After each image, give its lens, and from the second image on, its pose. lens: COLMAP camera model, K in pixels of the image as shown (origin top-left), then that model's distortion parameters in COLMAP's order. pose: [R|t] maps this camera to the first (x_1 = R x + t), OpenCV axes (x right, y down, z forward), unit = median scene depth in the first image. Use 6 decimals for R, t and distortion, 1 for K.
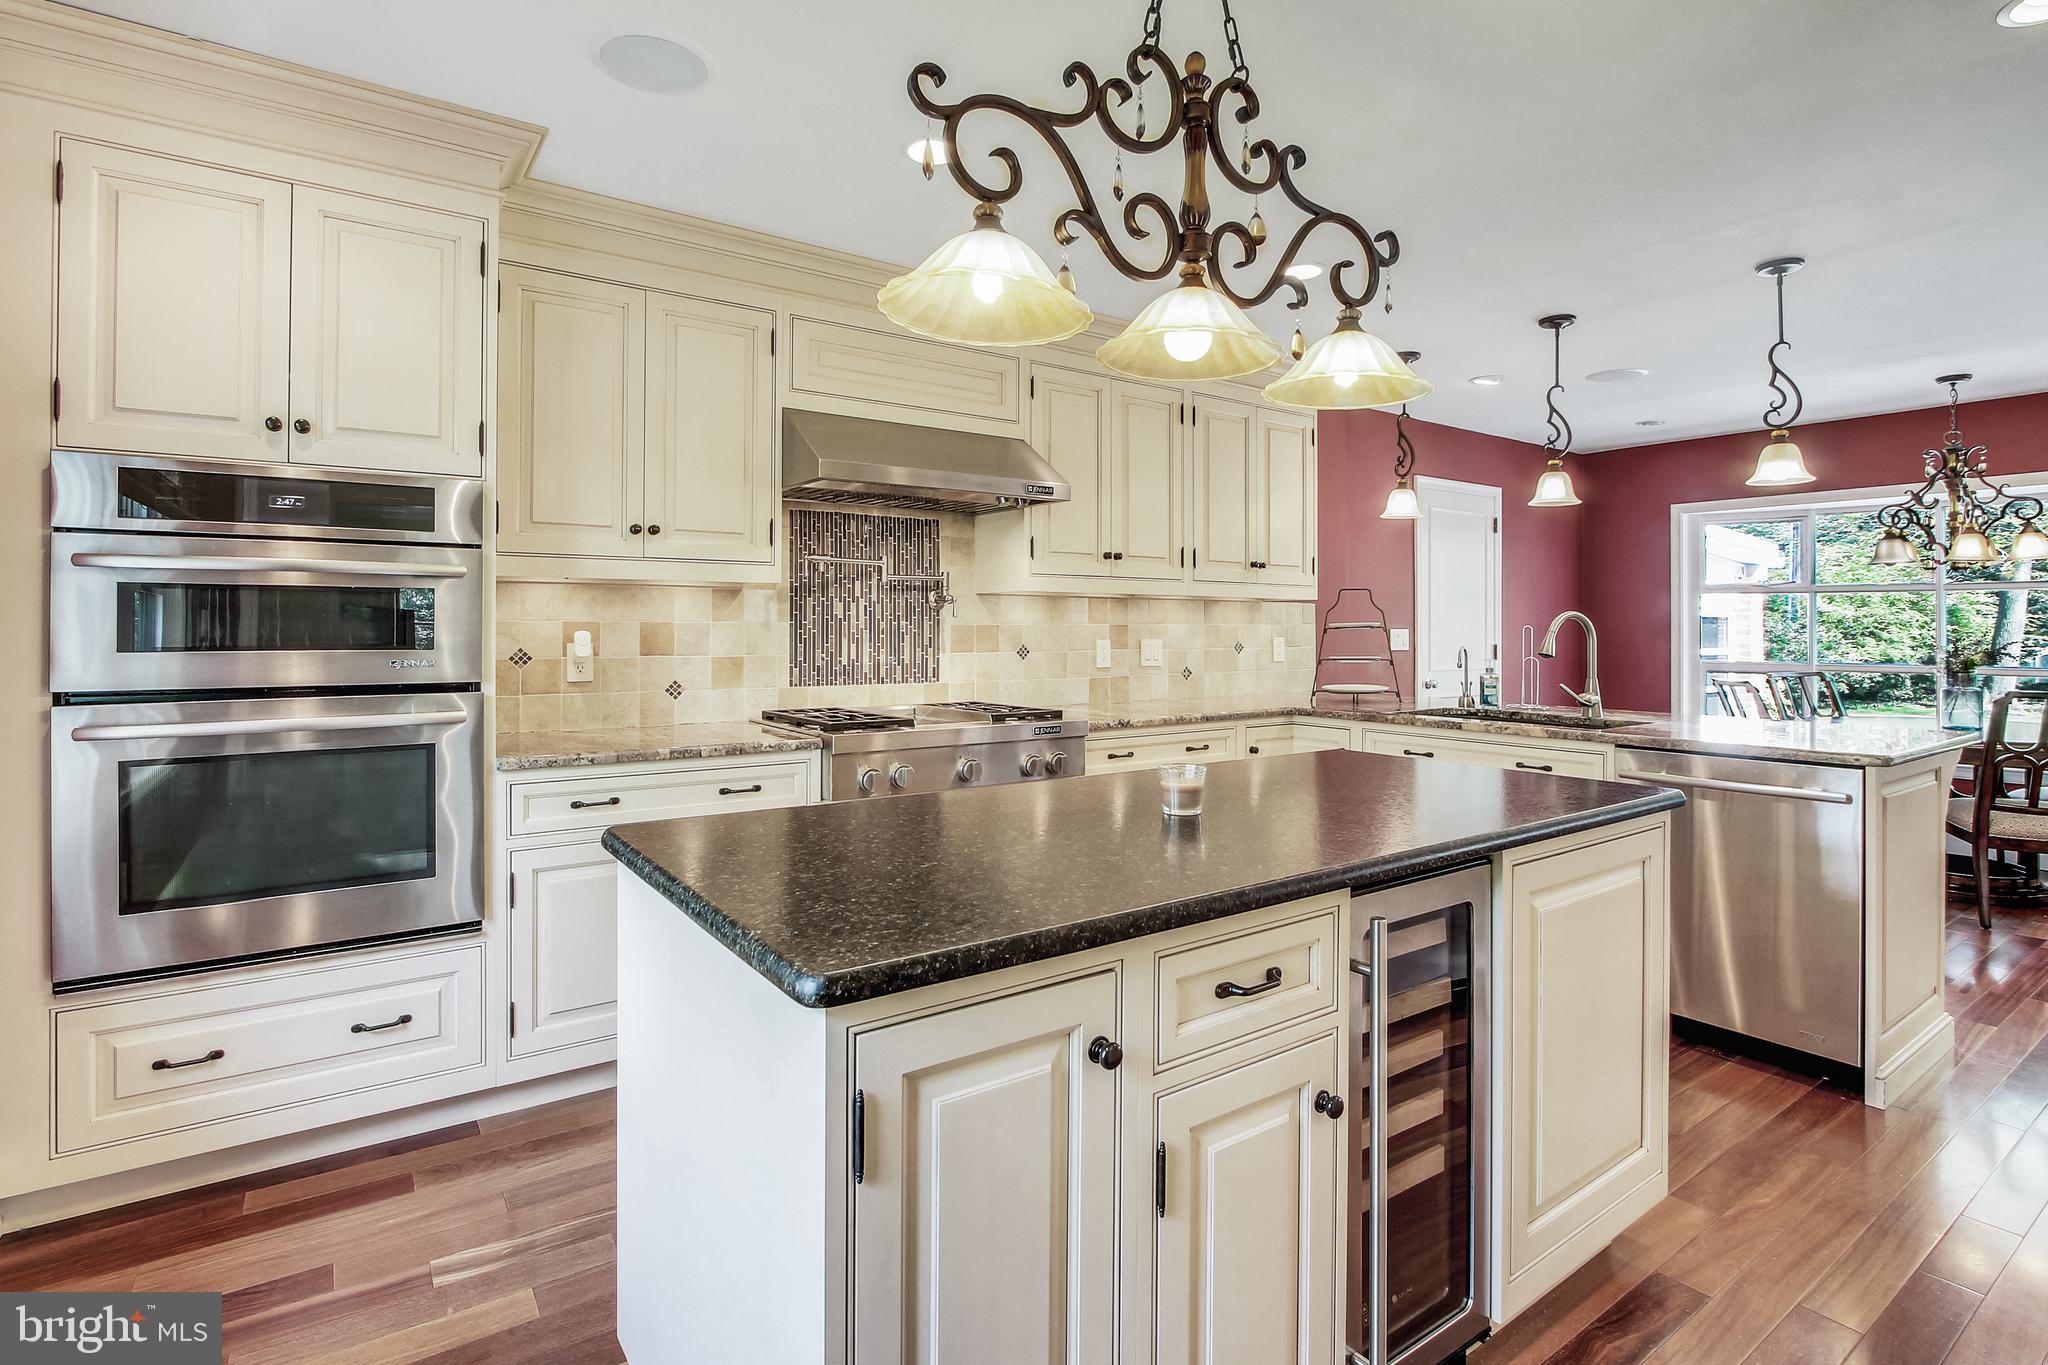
lens RADIAL K [[987.9, 0, 1068.5], [0, 987.9, 630.4], [0, 0, 1]] dist [-0.010449, 0.003785]
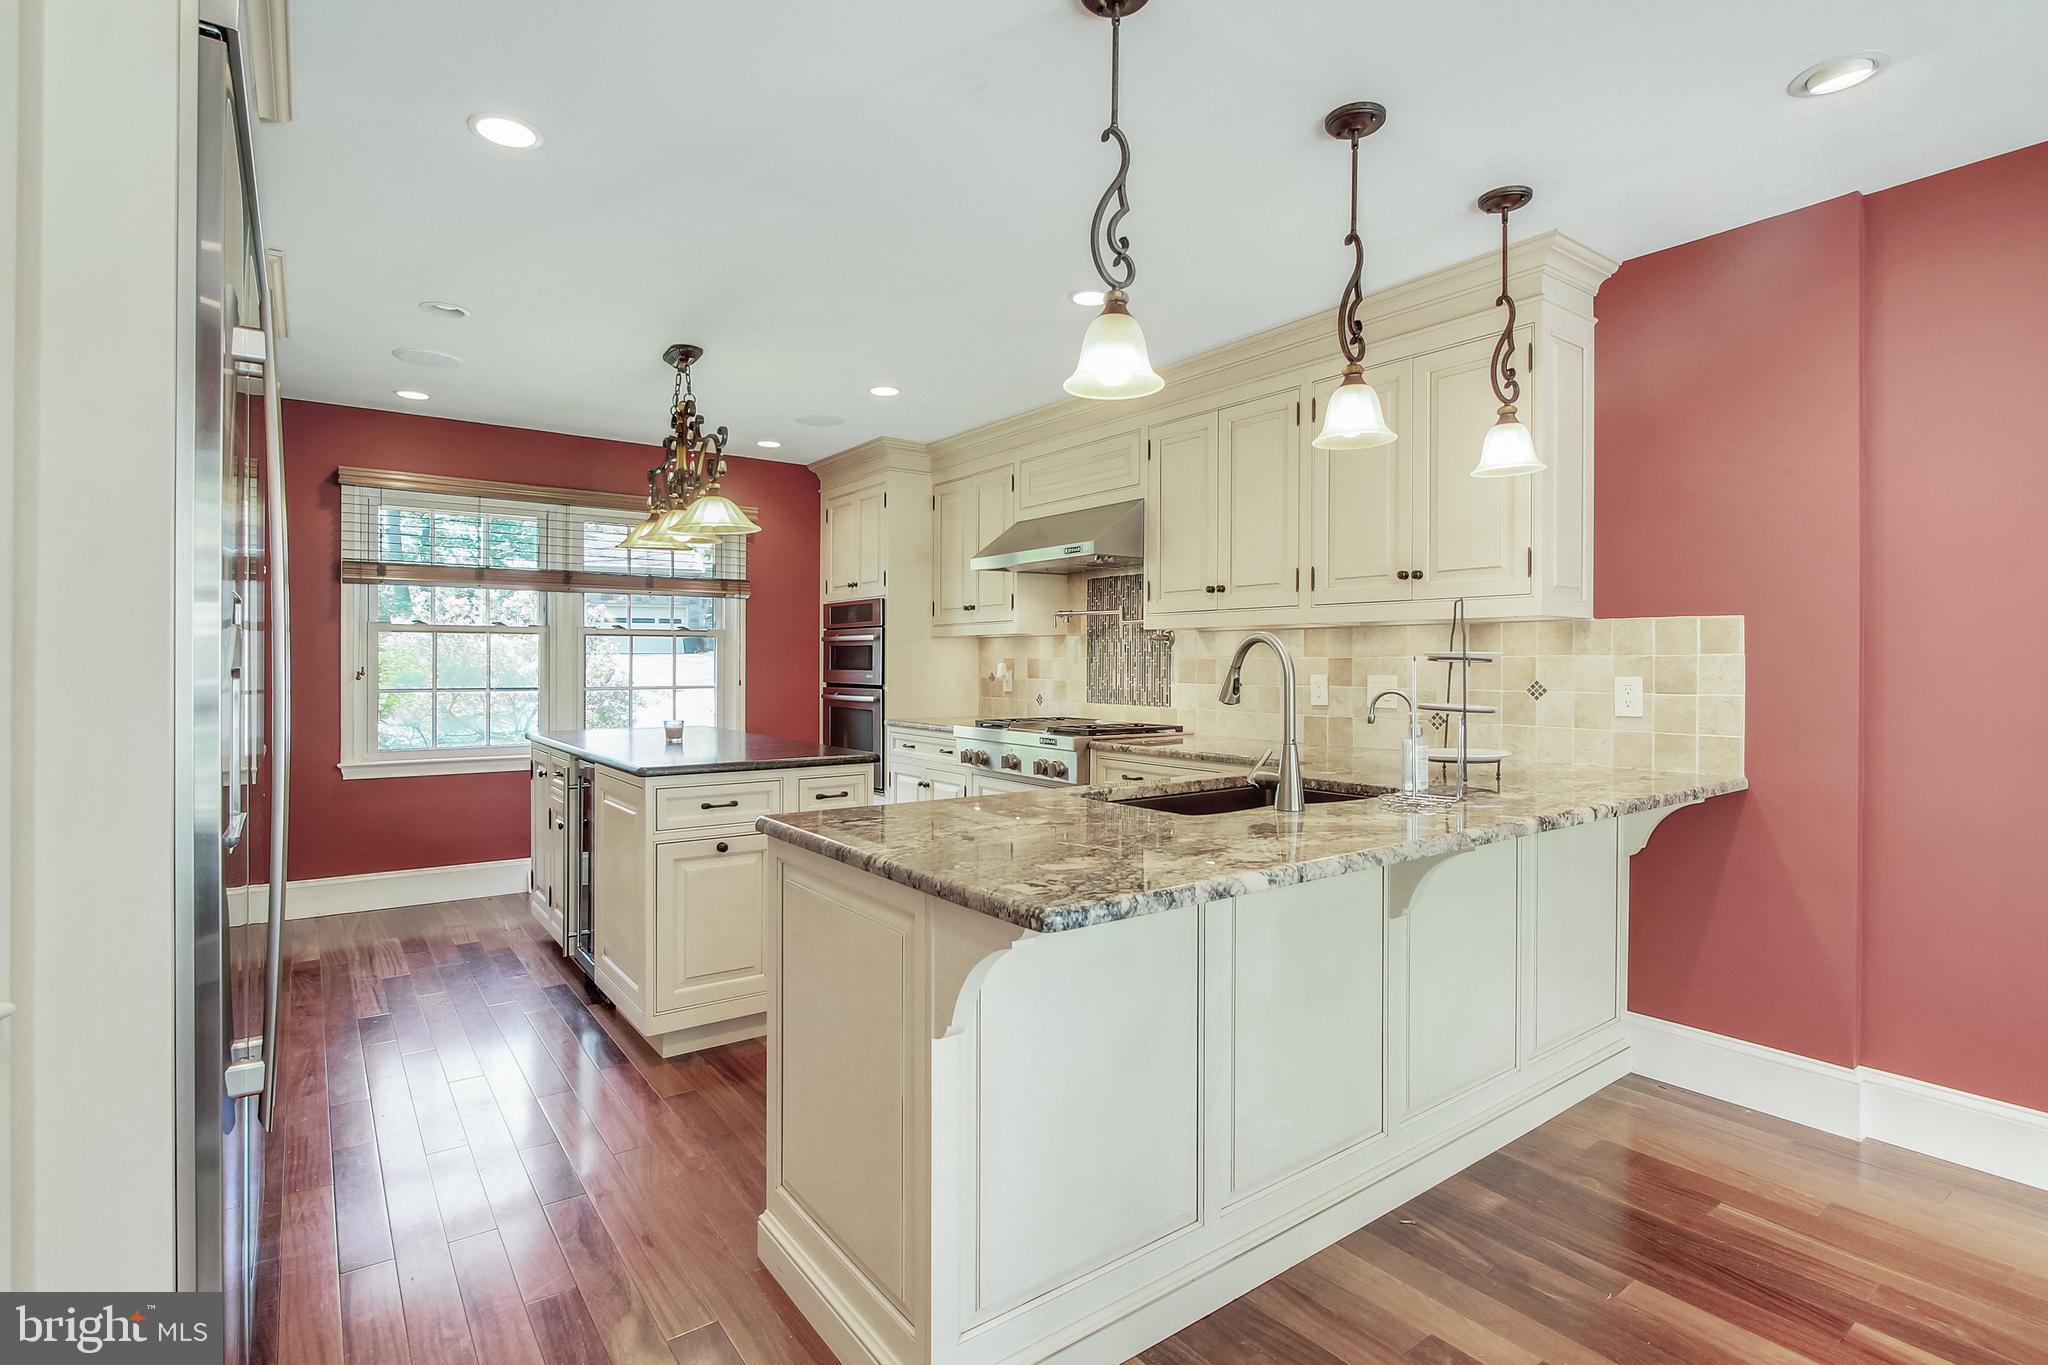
lens RADIAL K [[987.9, 0, 1017.2], [0, 987.9, 670.7], [0, 0, 1]] dist [-0.010449, 0.003785]
pose [[0.010723, 0.005291, -0.999929, 1.173346], [-0.006240, 0.999967, 0.005224, 0.003440], [0.999923, 0.006183, 0.010756, 0.893235]]
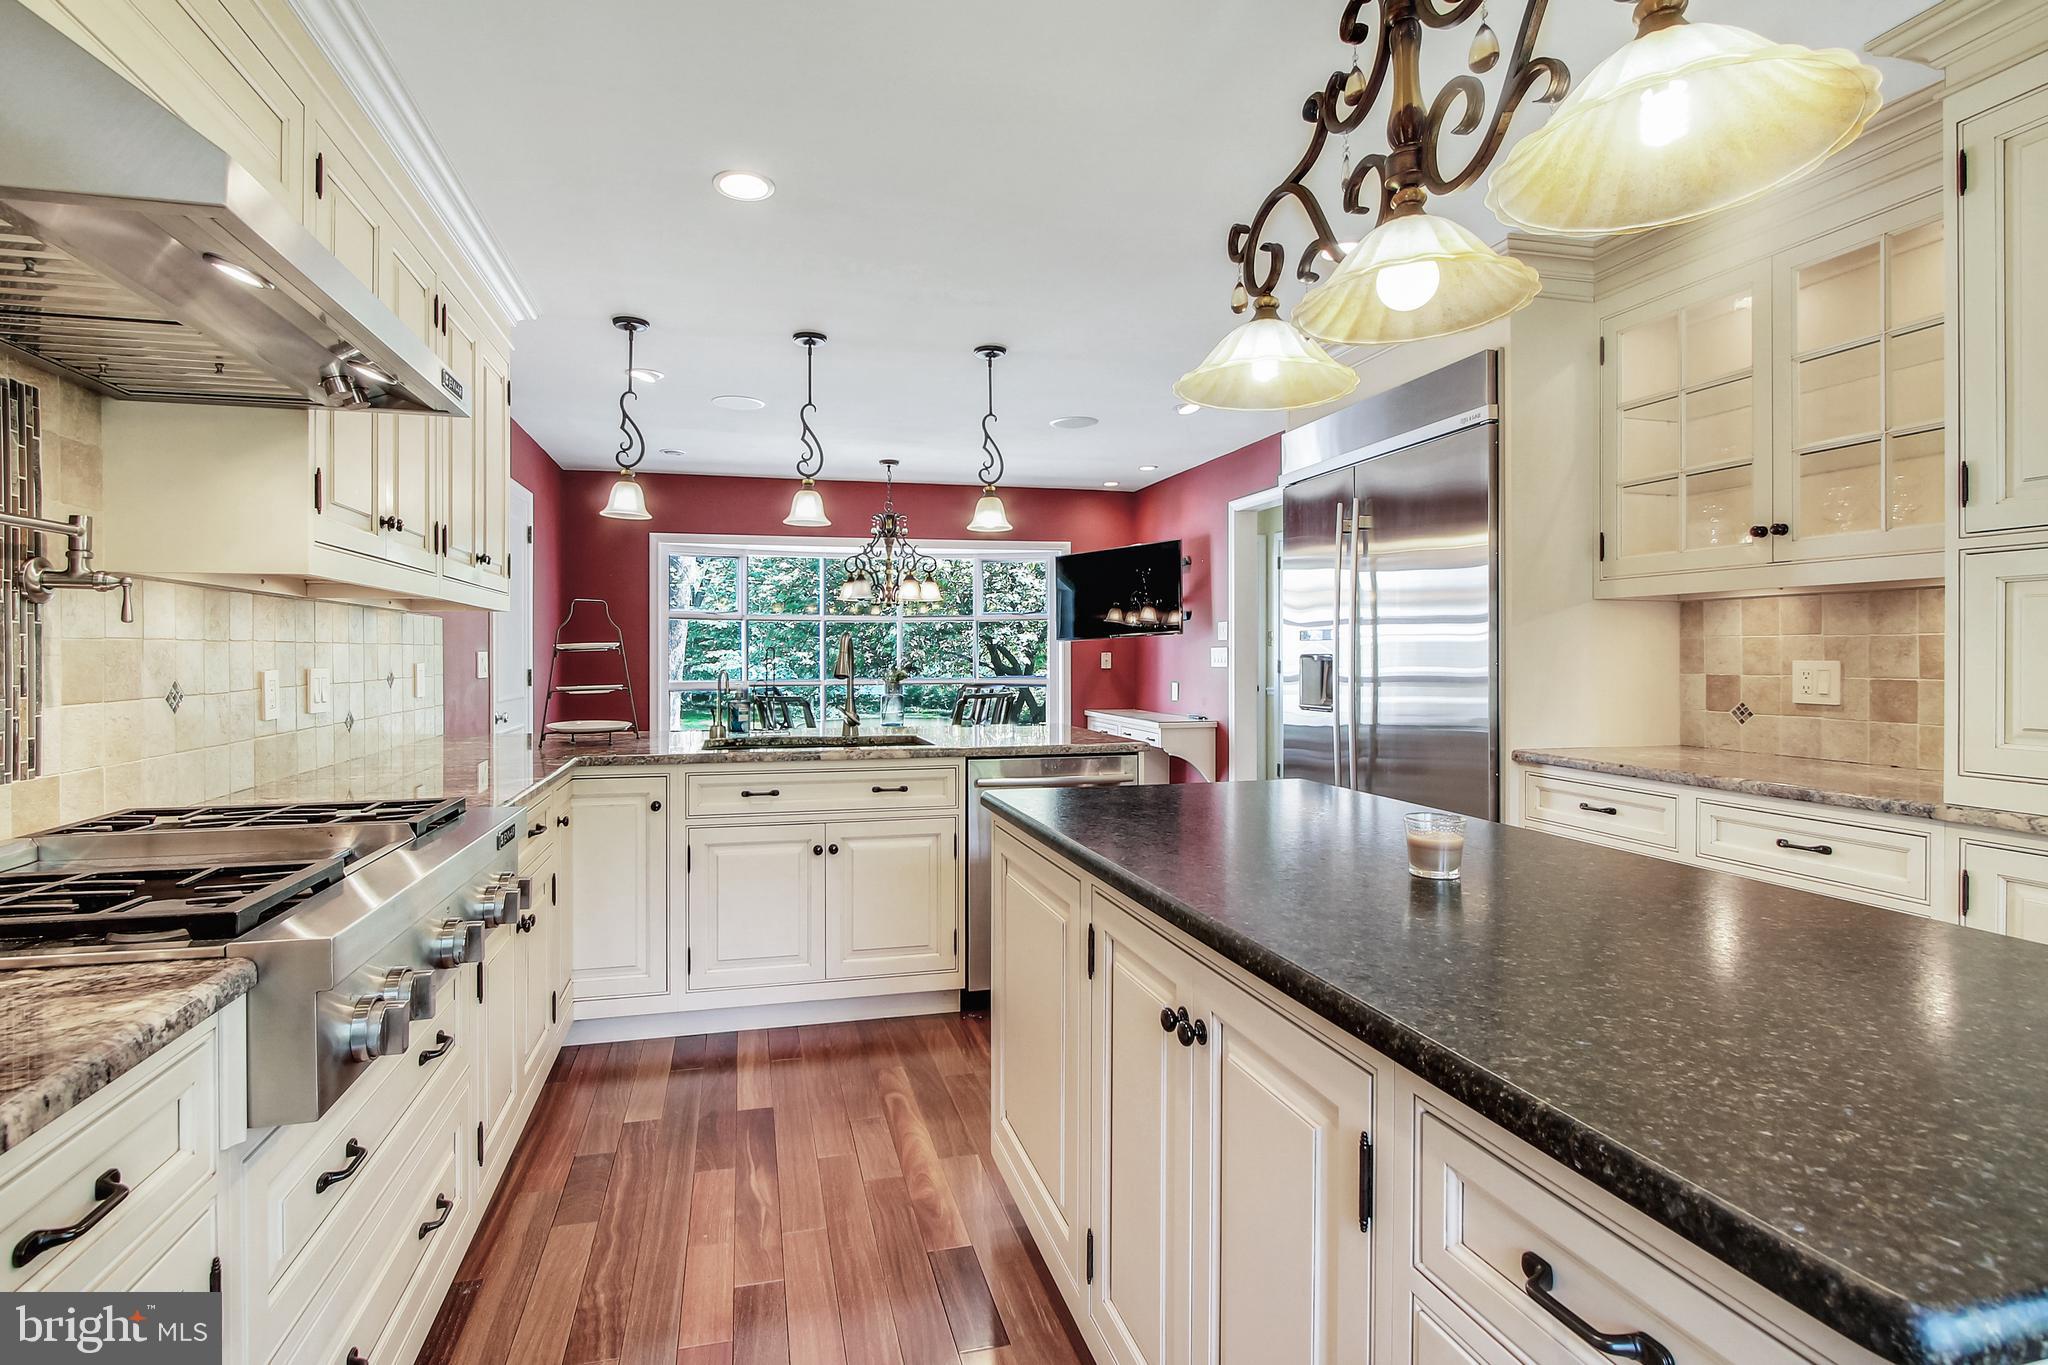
lens RADIAL K [[987.9, 0, 1016.0], [0, 987.9, 666.7], [0, 0, 1]] dist [-0.010449, 0.003785]
pose [[0.374517, -0.014459, 0.927107, -0.403082], [0.002973, 0.999892, 0.014394, 0.001186], [-0.927215, -0.002634, 0.374519, 0.510514]]
